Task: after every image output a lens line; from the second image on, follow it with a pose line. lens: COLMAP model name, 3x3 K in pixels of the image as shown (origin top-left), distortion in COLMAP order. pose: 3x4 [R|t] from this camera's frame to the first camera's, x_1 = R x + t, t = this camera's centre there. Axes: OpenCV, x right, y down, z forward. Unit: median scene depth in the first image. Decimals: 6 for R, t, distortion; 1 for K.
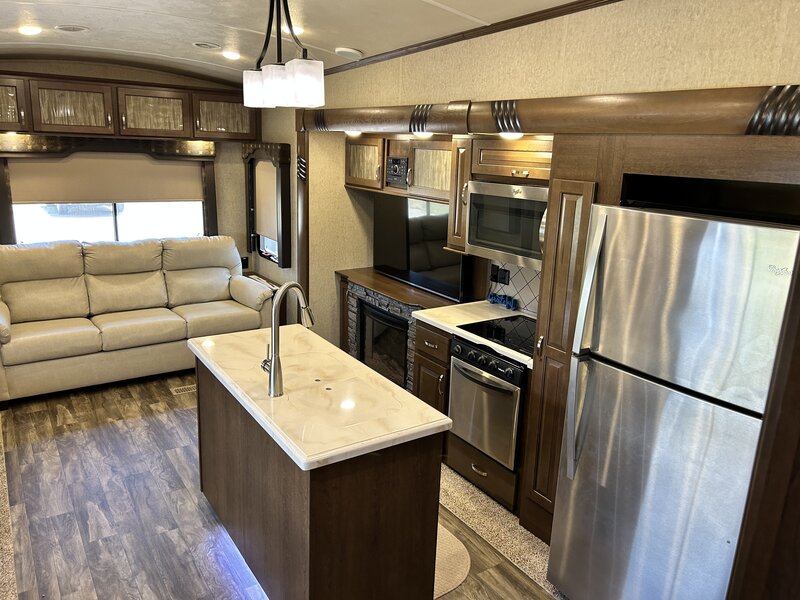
lens RADIAL K [[607.9, 0, 400.5], [0, 607.9, 295.3], [0, 0, 1]] dist [0.065386, -0.076869]
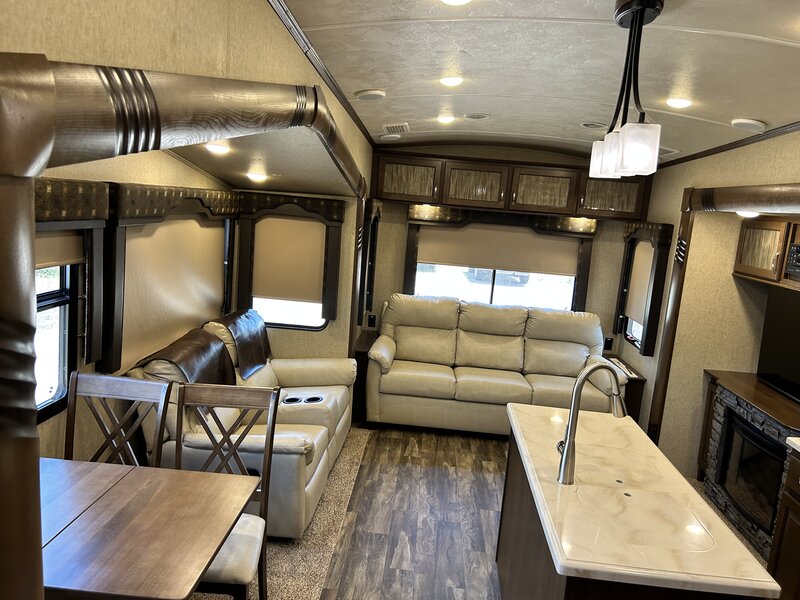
lens RADIAL K [[607.9, 0, 400.5], [0, 607.9, 295.3], [0, 0, 1]] dist [0.065386, -0.076869]
pose [[0.795260, 0.121231, -0.594024, 0.060263], [-0.198378, 0.977900, -0.066008, -0.000047], [0.572894, 0.170335, 0.801734, 0.042800]]
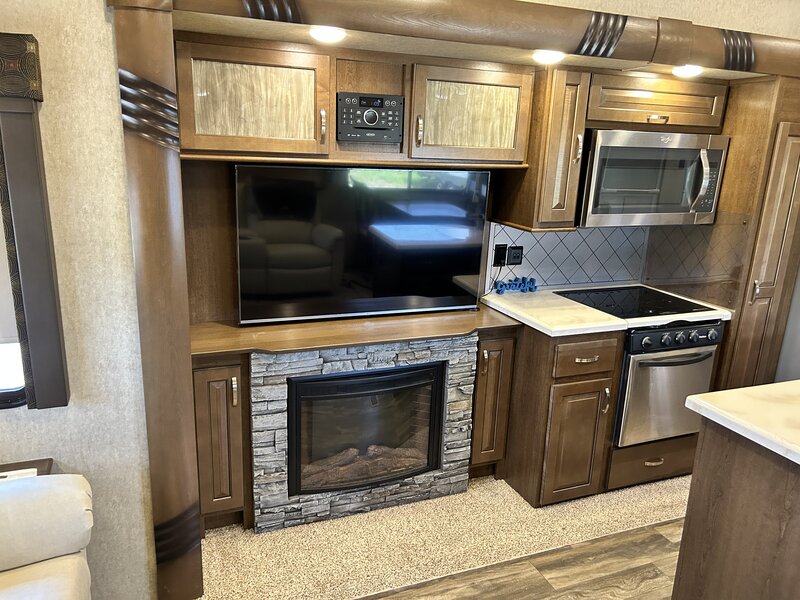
lens RADIAL K [[603.8, 0, 398.0], [0, 603.8, 304.4], [0, 0, 1]] dist [0.055959, -0.080679]
pose [[0.213706, -0.277253, 0.936729, -0.537104], [0.213506, 0.948955, 0.232162, -0.161706], [-0.953281, 0.150383, 0.261993, 0.824011]]
